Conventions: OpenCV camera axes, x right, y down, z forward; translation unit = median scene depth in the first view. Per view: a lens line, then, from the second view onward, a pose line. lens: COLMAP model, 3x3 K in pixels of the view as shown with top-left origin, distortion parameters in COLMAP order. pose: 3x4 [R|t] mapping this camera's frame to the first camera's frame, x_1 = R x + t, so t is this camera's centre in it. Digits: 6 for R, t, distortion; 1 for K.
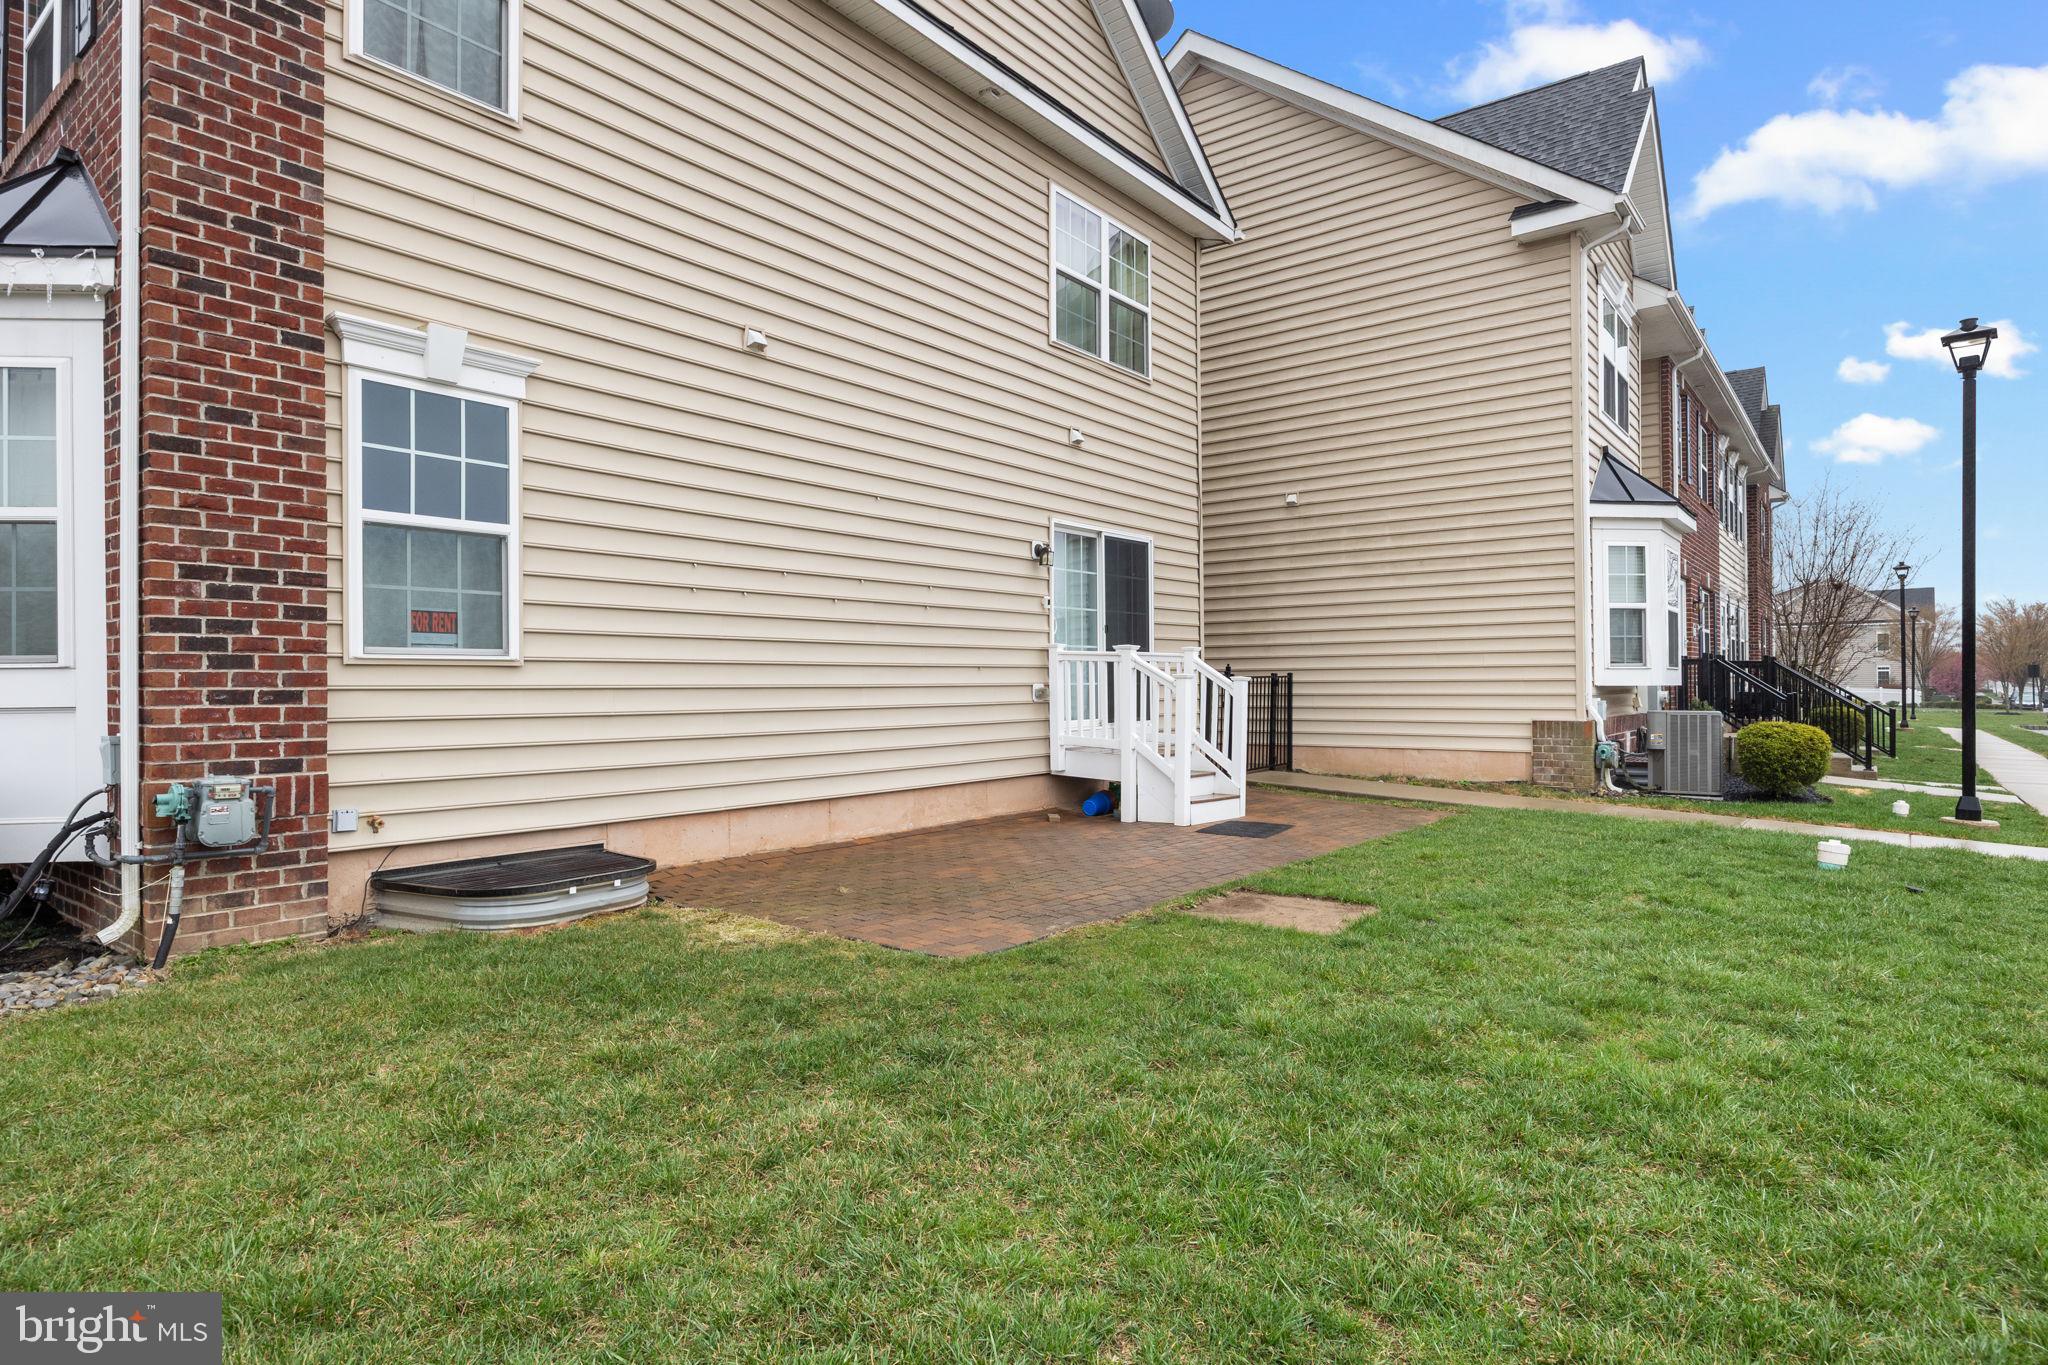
lens RADIAL K [[1106.1, 0, 1030.3], [0, 1106.1, 668.7], [0, 0, 1]] dist [-0.007304, -0.000574]
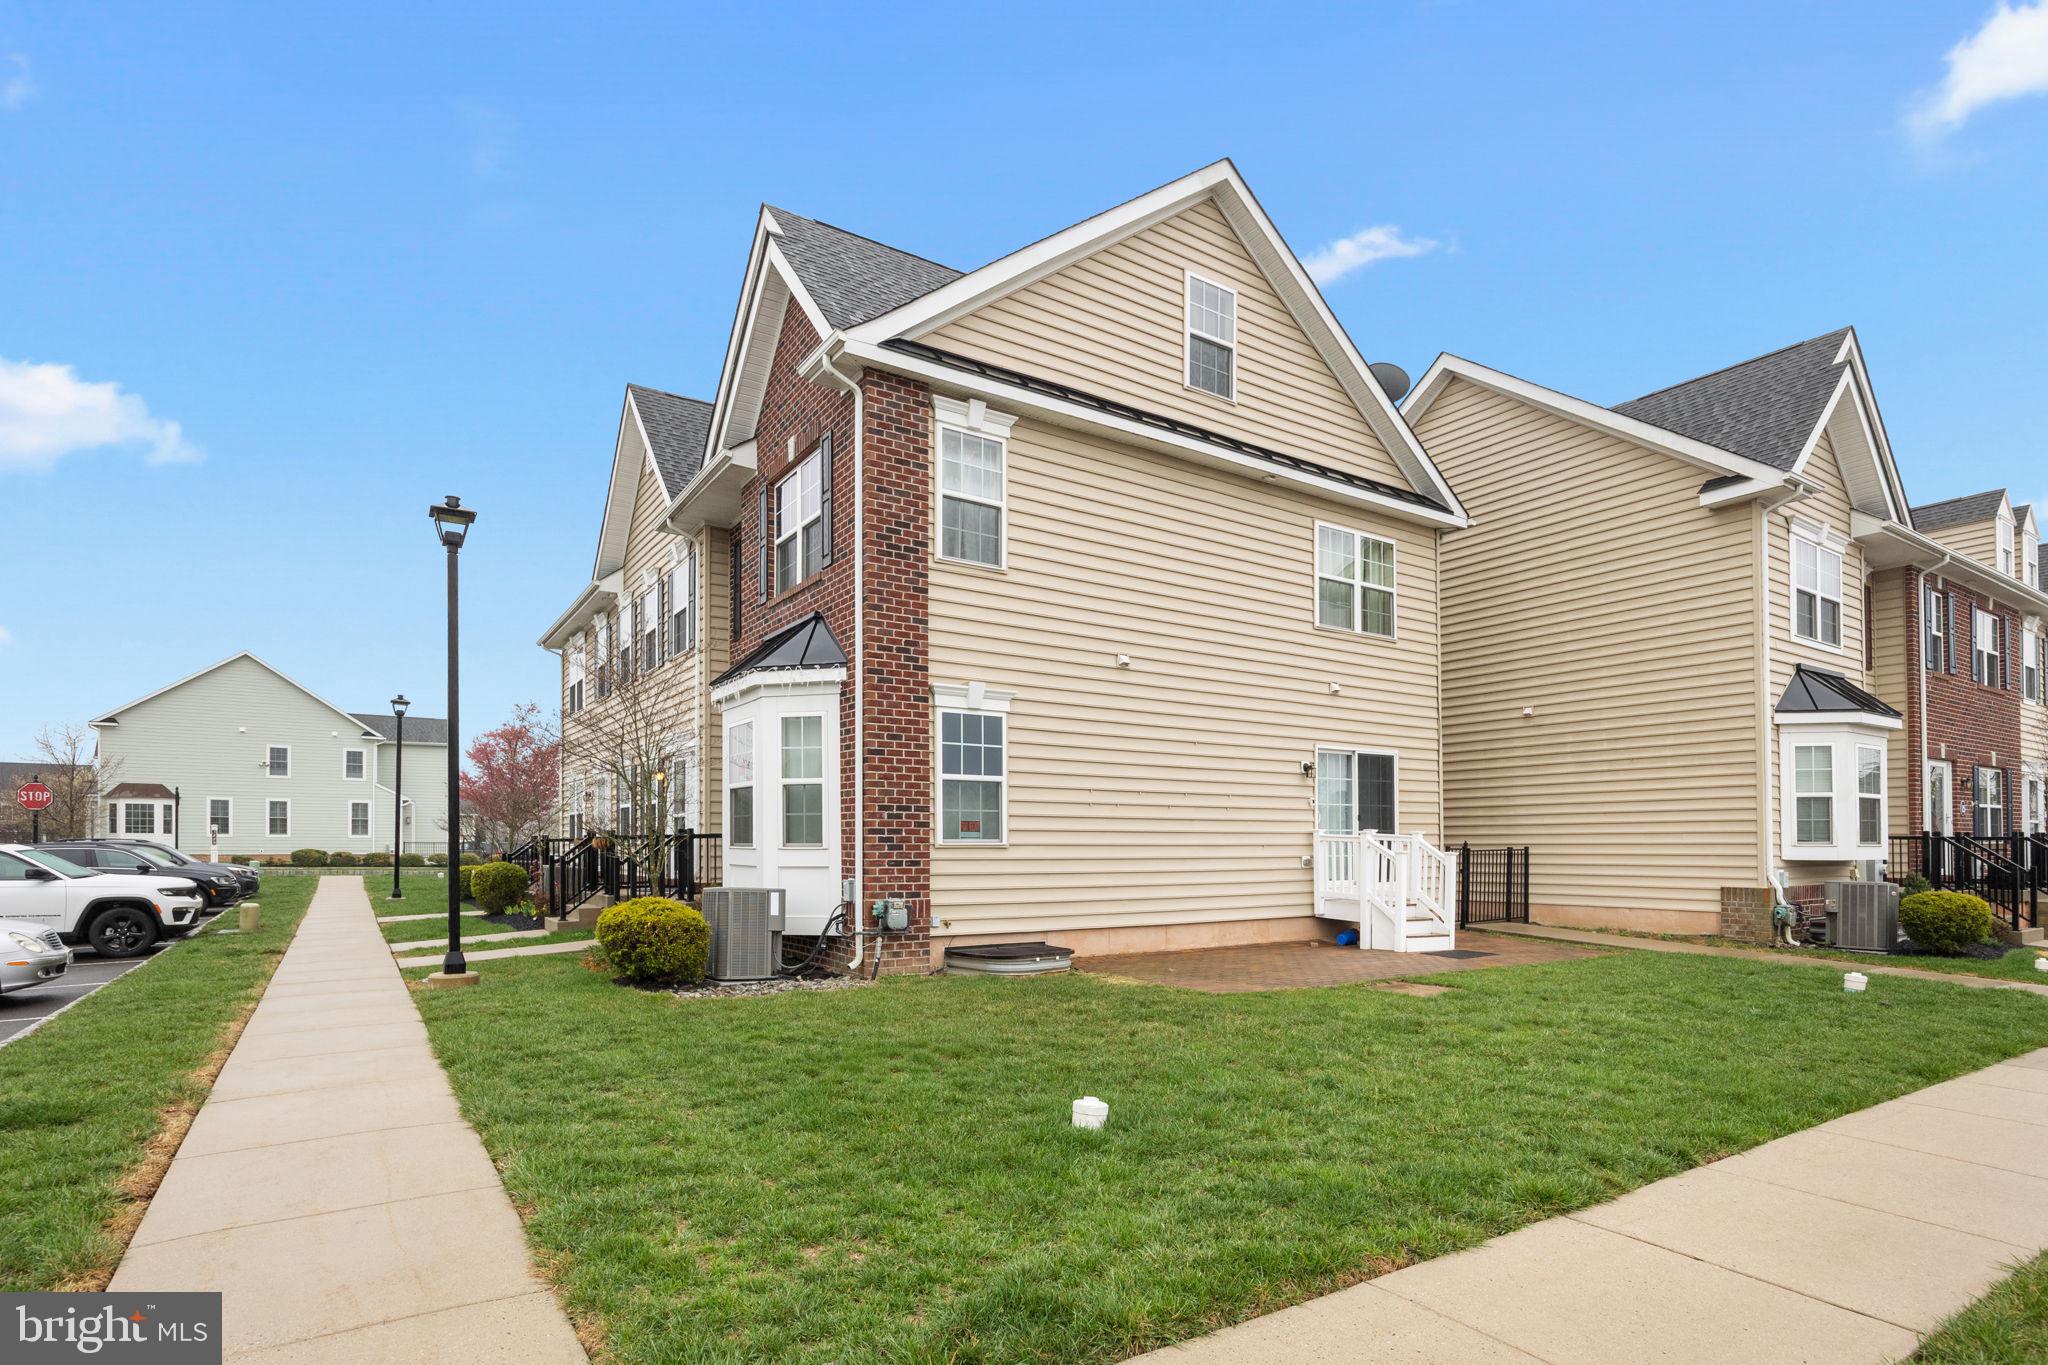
lens RADIAL K [[1032.2, 0, 1026.3], [0, 1032.2, 822.9], [0, 0, 1]] dist [-0.017262, -0.000019]
pose [[0.946211, -0.000992, -0.323550, 0.101578], [-0.001335, 0.999975, -0.006969, -0.021085], [0.323549, 0.007026, 0.946185, -0.451266]]
